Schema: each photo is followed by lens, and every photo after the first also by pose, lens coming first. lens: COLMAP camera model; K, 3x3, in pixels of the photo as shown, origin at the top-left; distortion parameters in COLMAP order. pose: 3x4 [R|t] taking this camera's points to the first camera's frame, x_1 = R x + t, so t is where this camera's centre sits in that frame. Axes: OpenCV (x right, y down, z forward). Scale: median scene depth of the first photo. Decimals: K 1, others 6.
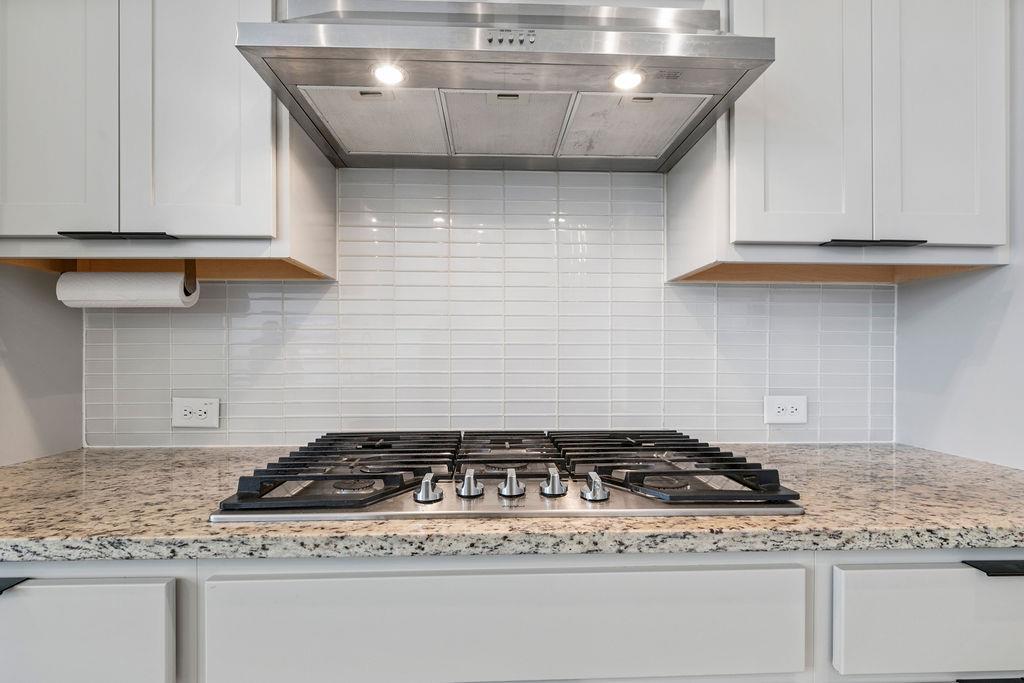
lens RADIAL K [[480.0, 0, 517.4], [0, 480.0, 342.1], [0, 0, 1]] dist [0.001113, -0.001639]
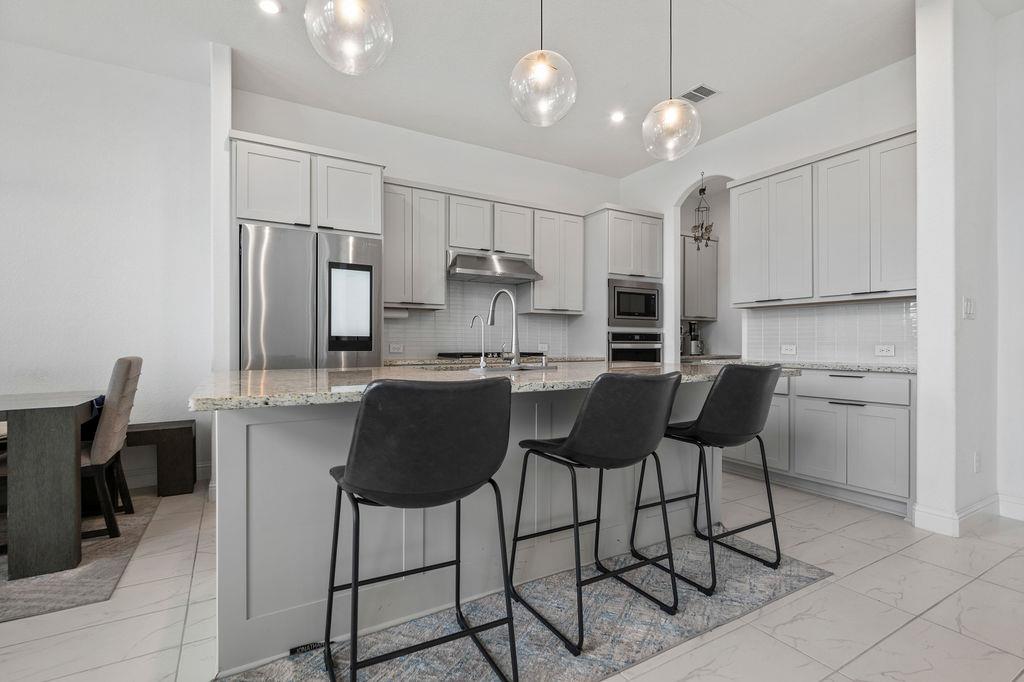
lens RADIAL K [[480.0, 0, 517.9], [0, 480.0, 345.4], [0, 0, 1]] dist [0.001113, -0.001639]
pose [[0.885928, 0.000091, 0.463823, -1.771018], [-0.000387, 1.000000, 0.000543, 0.144693], [-0.463823, -0.000661, 0.885928, -2.921381]]
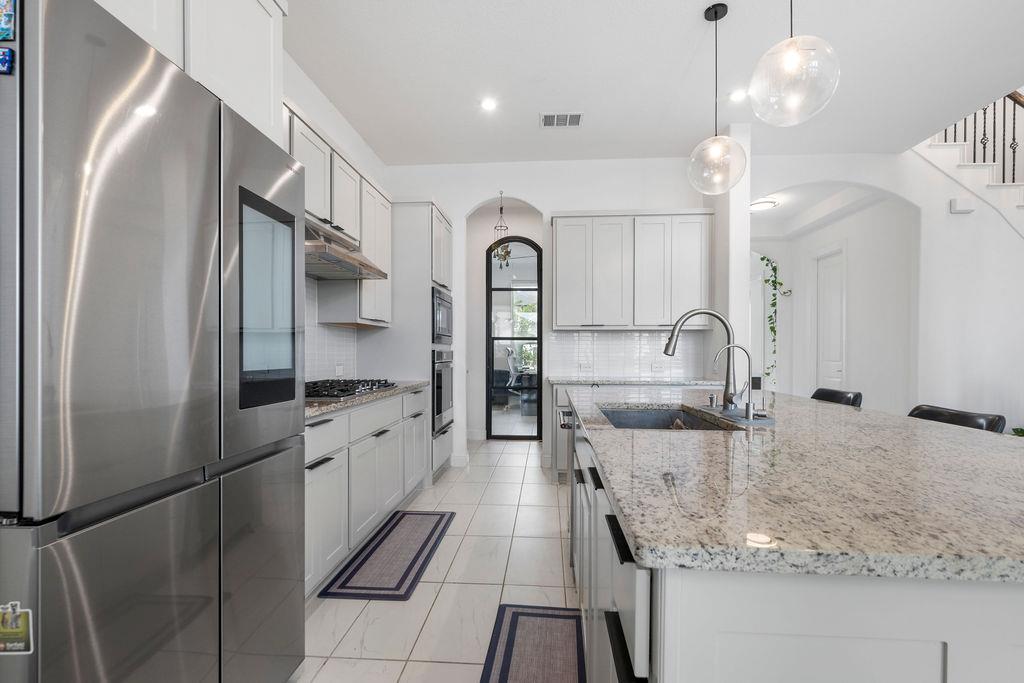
lens RADIAL K [[480.0, 0, 515.8], [0, 480.0, 351.0], [0, 0, 1]] dist [0.001113, -0.001639]
pose [[0.107392, 0.002175, 0.994214, -2.578593], [0.003017, 0.999992, -0.002513, 0.036137], [-0.994212, 0.003269, 0.107385, -0.389535]]
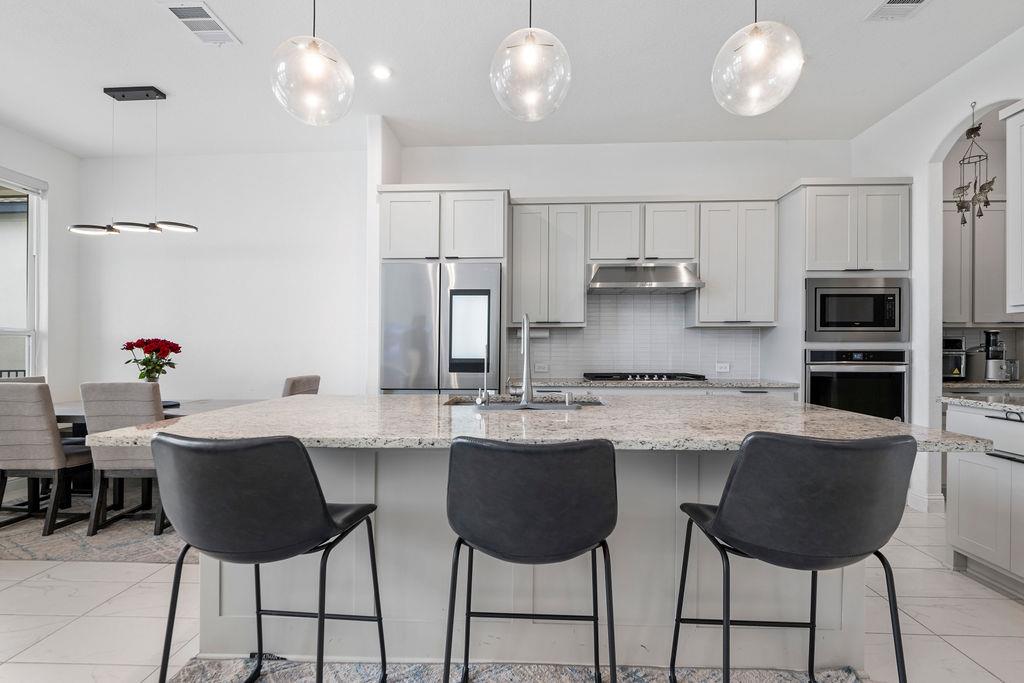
lens RADIAL K [[480.0, 0, 513.8], [0, 480.0, 347.7], [0, 0, 1]] dist [0.001113, -0.001639]
pose [[0.995707, -0.000146, -0.092565, -0.666581], [-0.000524, 0.999974, -0.007217, 0.034057], [0.092564, 0.007234, 0.995680, -2.871913]]
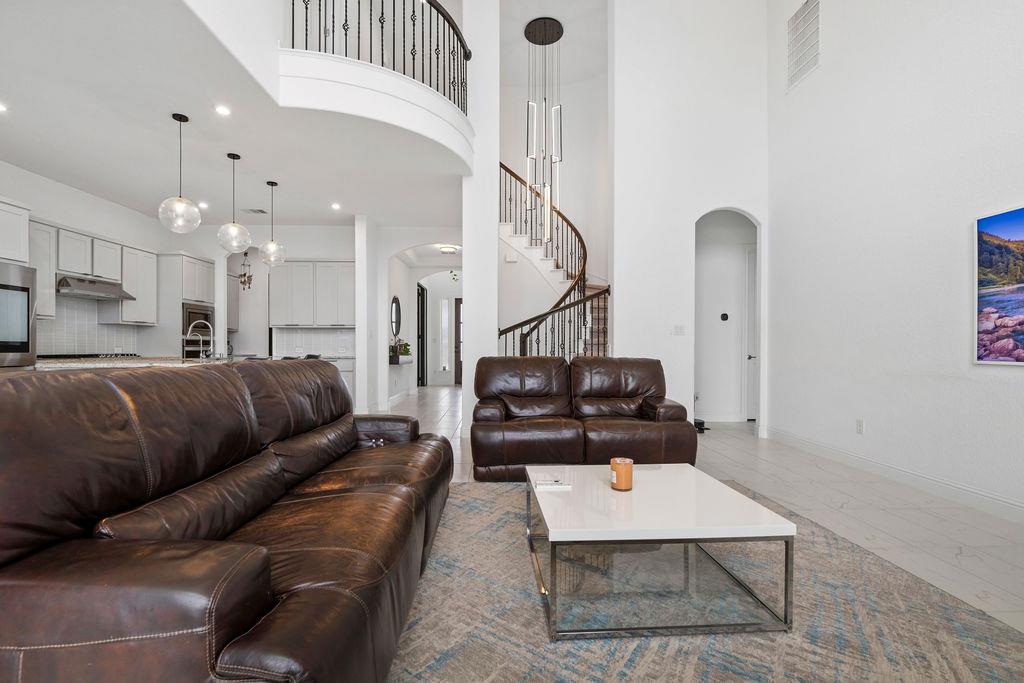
lens RADIAL K [[480.0, 0, 516.1], [0, 480.0, 344.1], [0, 0, 1]] dist [0.001113, -0.001639]
pose [[0.021376, 0.008297, 0.999737, -5.366219], [0.002320, 0.999962, -0.008349, 0.154474], [-0.999769, 0.002498, 0.021356, -4.016651]]
